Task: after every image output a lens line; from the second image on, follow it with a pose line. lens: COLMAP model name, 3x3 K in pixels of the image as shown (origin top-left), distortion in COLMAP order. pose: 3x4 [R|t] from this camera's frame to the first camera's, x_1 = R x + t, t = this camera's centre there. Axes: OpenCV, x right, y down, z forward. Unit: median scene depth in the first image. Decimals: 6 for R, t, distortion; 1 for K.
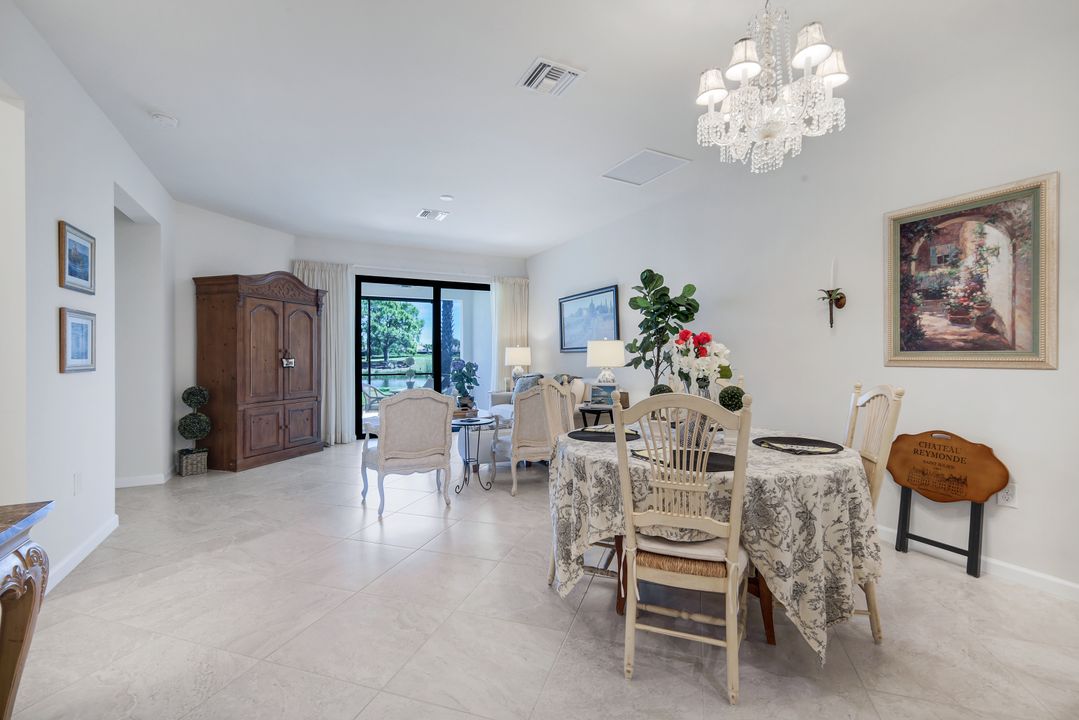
lens RADIAL K [[475.4, 0, 544.3], [0, 475.4, 358.5], [0, 0, 1]] dist [0.002962, 0.000129]
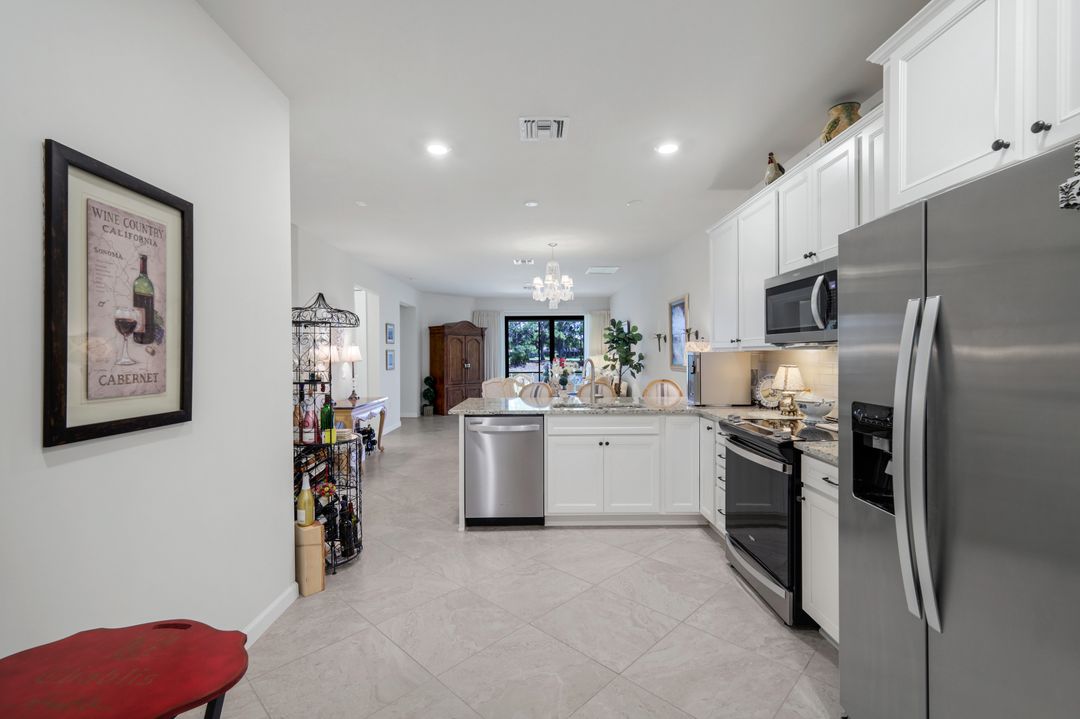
lens RADIAL K [[479.0, 0, 543.4], [0, 479.0, 355.2], [0, 0, 1]] dist [0.003675, 0.000260]
pose [[0.898047, -0.003866, -0.439883, 1.227570], [0.002001, 0.999987, -0.004705, -0.046095], [0.439895, 0.003346, 0.898043, -1.297399]]
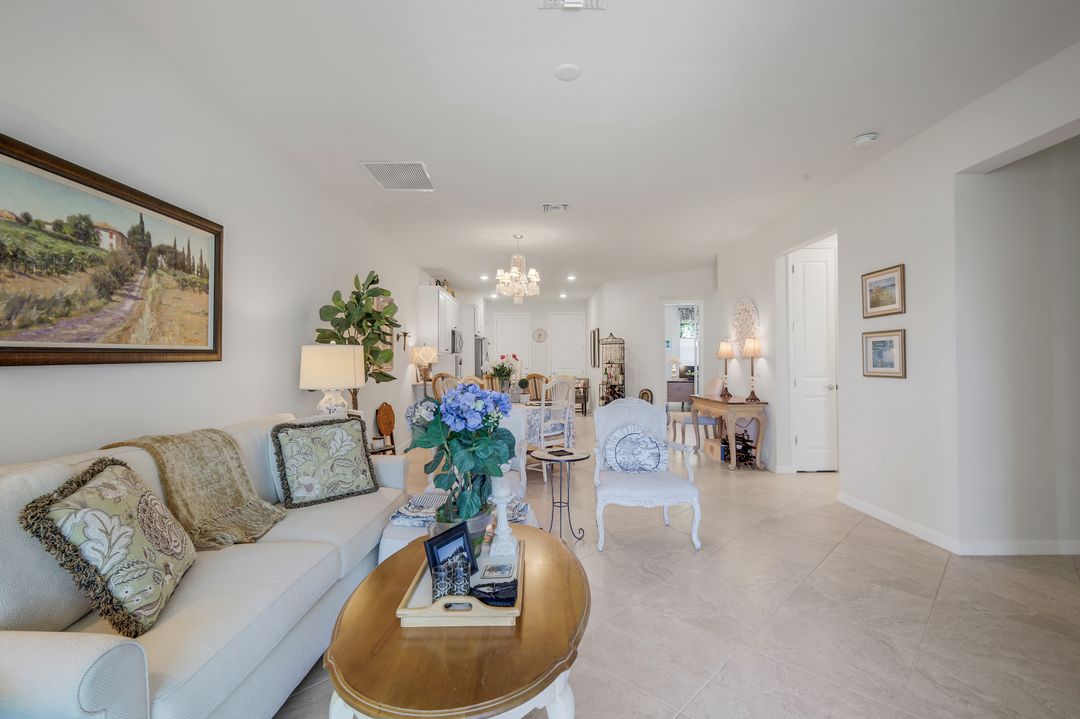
lens RADIAL K [[475.8, 0, 551.1], [0, 475.8, 355.4], [0, 0, 1]] dist [0.002962, 0.000129]
pose [[-0.905273, 0.009207, 0.424730, -0.696358], [0.007308, 0.999955, -0.006101, -0.031793], [-0.424767, -0.002419, -0.905300, 2.500255]]
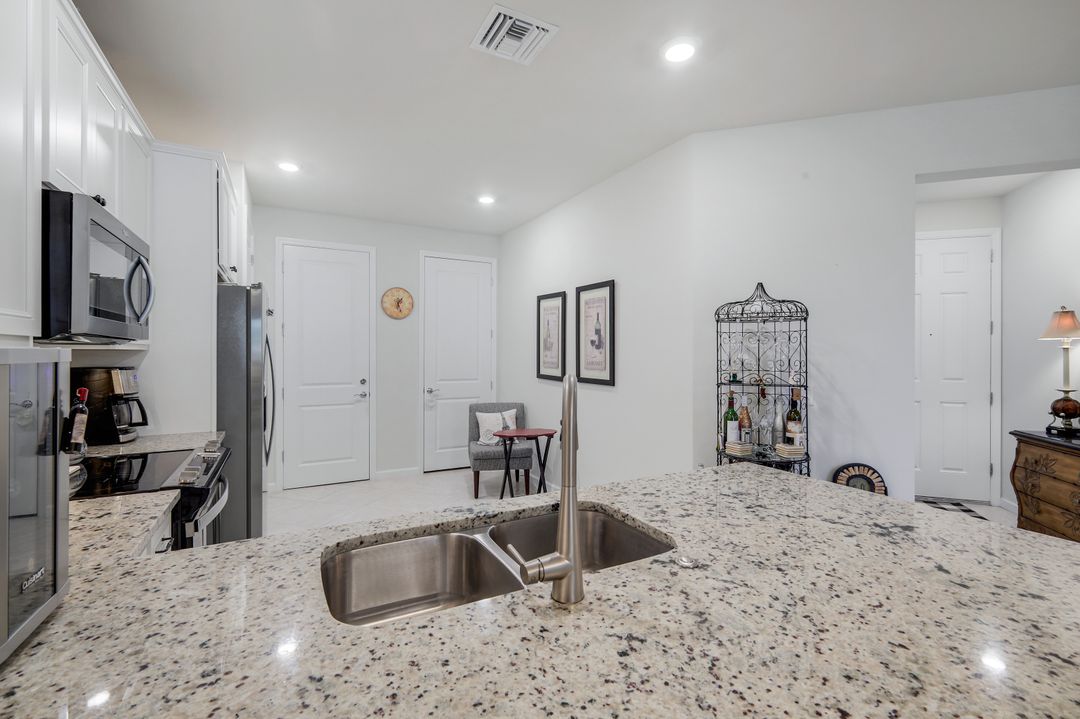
lens RADIAL K [[475.8, 0, 538.6], [0, 475.8, 355.3], [0, 0, 1]] dist [0.002962, 0.000129]
pose [[-0.999926, -0.003059, -0.011762, 0.732971], [-0.003201, 0.999923, 0.012031, -0.062272], [0.011724, 0.012067, -0.999858, 0.392115]]
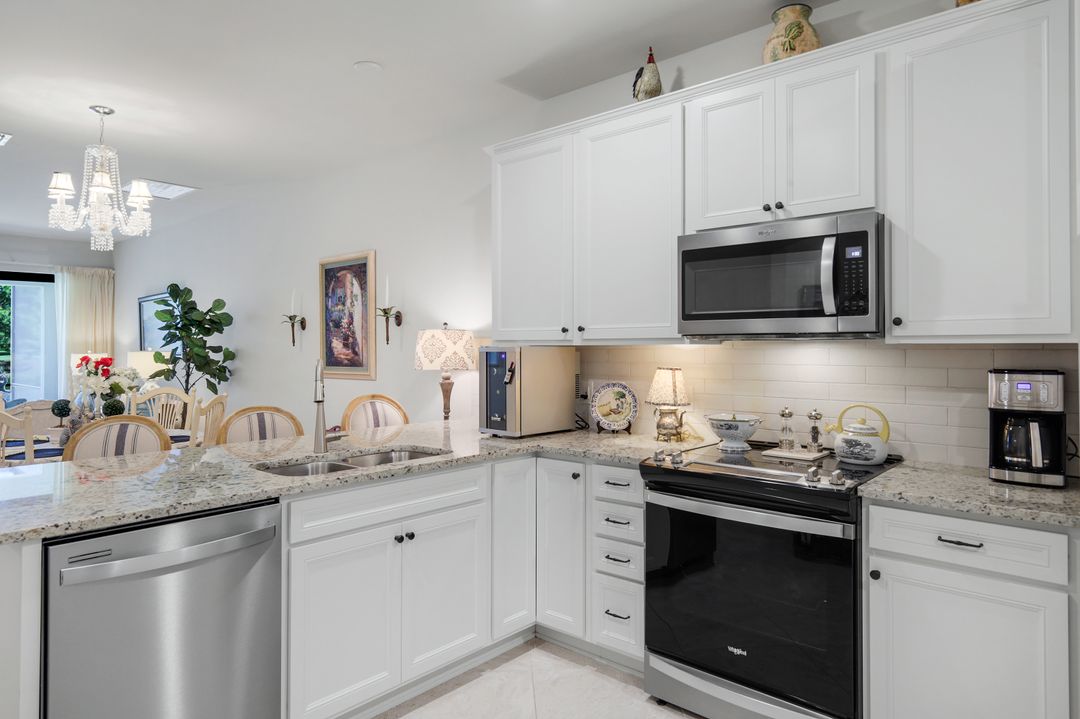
lens RADIAL K [[662.4, 0, 545.9], [0, 662.4, 342.4], [0, 0, 1]] dist [0.007092, 0.001664]
pose [[0.931911, -0.001041, 0.362686, 0.670872], [0.006376, 0.999888, -0.013512, -0.053440], [-0.362631, 0.014905, 0.931814, -0.938737]]
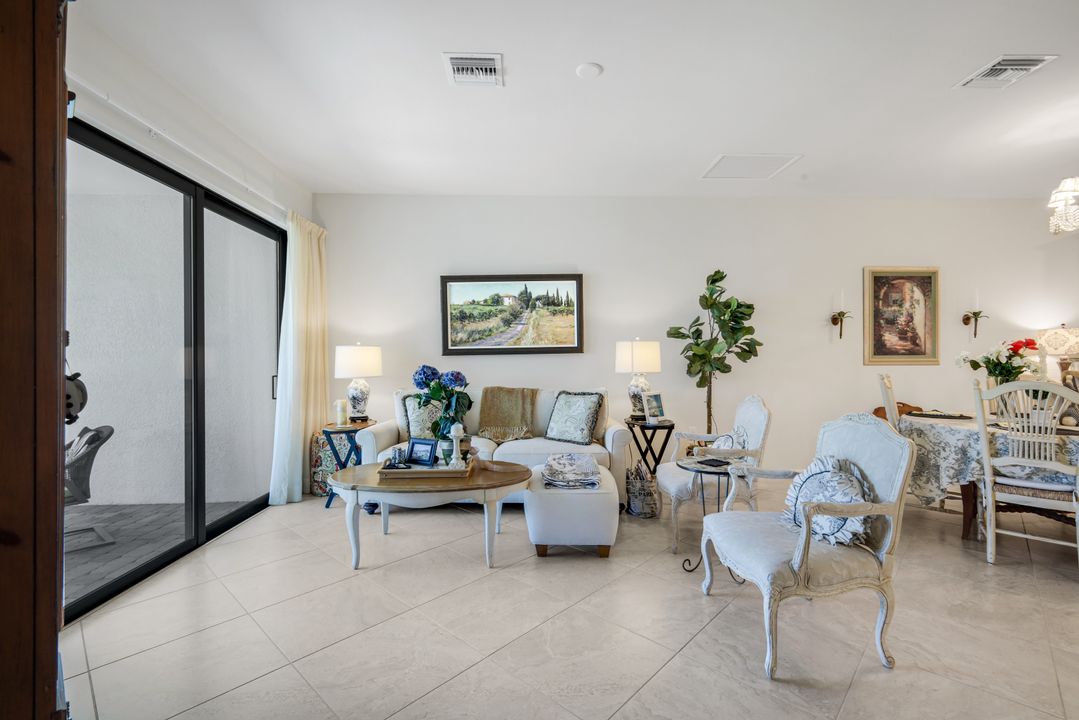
lens RADIAL K [[475.4, 0, 529.9], [0, 475.4, 355.4], [0, 0, 1]] dist [0.002962, 0.000129]
pose [[0.428895, 0.003191, 0.903349, -1.225622], [0.008760, 0.999932, -0.007691, -0.013257], [-0.903312, 0.011213, 0.428838, 1.398085]]
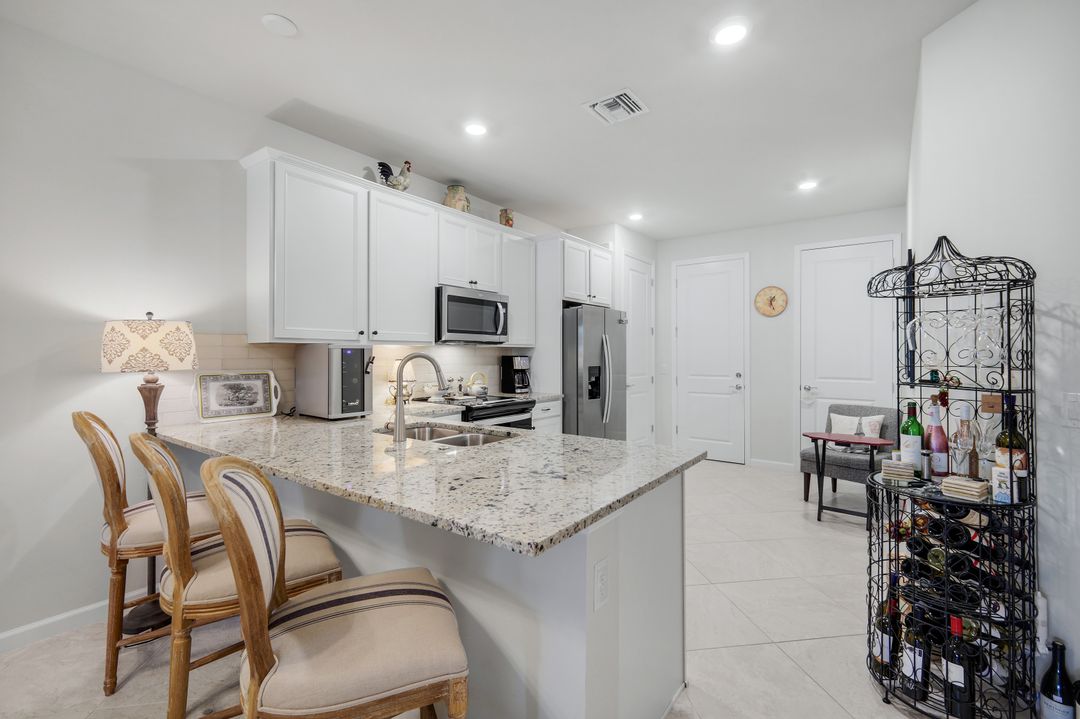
lens RADIAL K [[475.8, 0, 539.3], [0, 475.8, 351.5], [0, 0, 1]] dist [0.002962, 0.000129]
pose [[-0.444601, 0.002383, 0.895726, -0.048135], [0.006396, 0.999979, 0.000514, -0.044616], [-0.895706, 0.005958, -0.444607, 0.230805]]
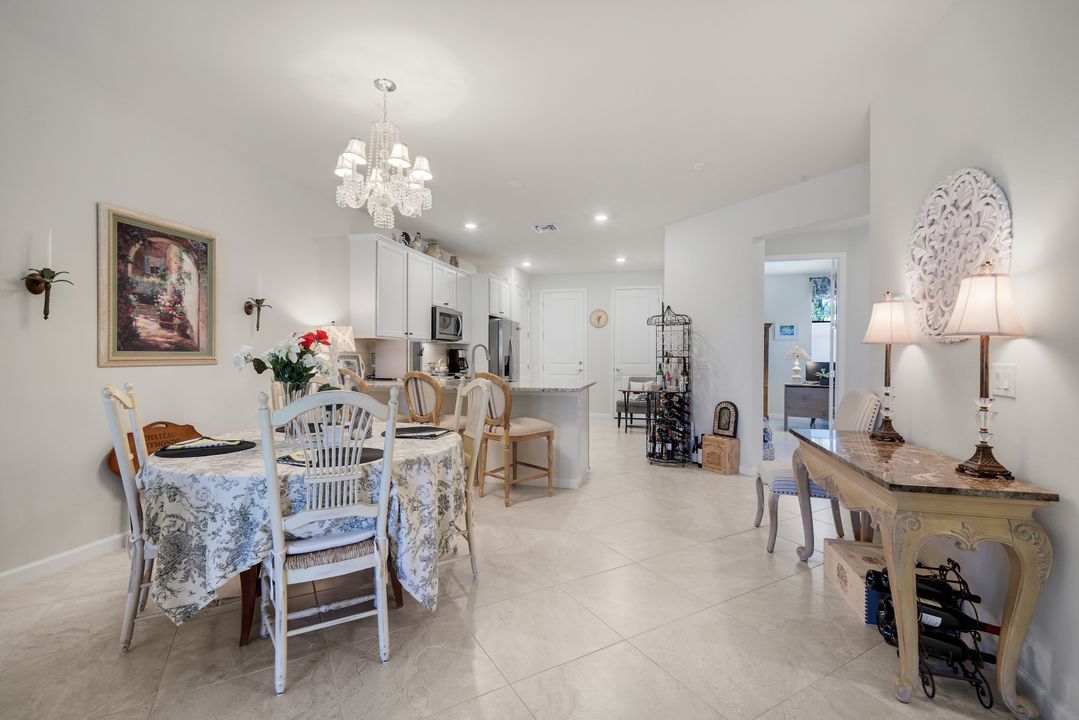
lens RADIAL K [[475.4, 0, 550.6], [0, 475.4, 356.9], [0, 0, 1]] dist [0.002962, 0.000129]
pose [[-0.761022, -0.004574, 0.648710, -0.586385], [0.001489, 0.999960, 0.008797, -0.010600], [-0.648724, 0.007661, -0.760985, 1.203044]]
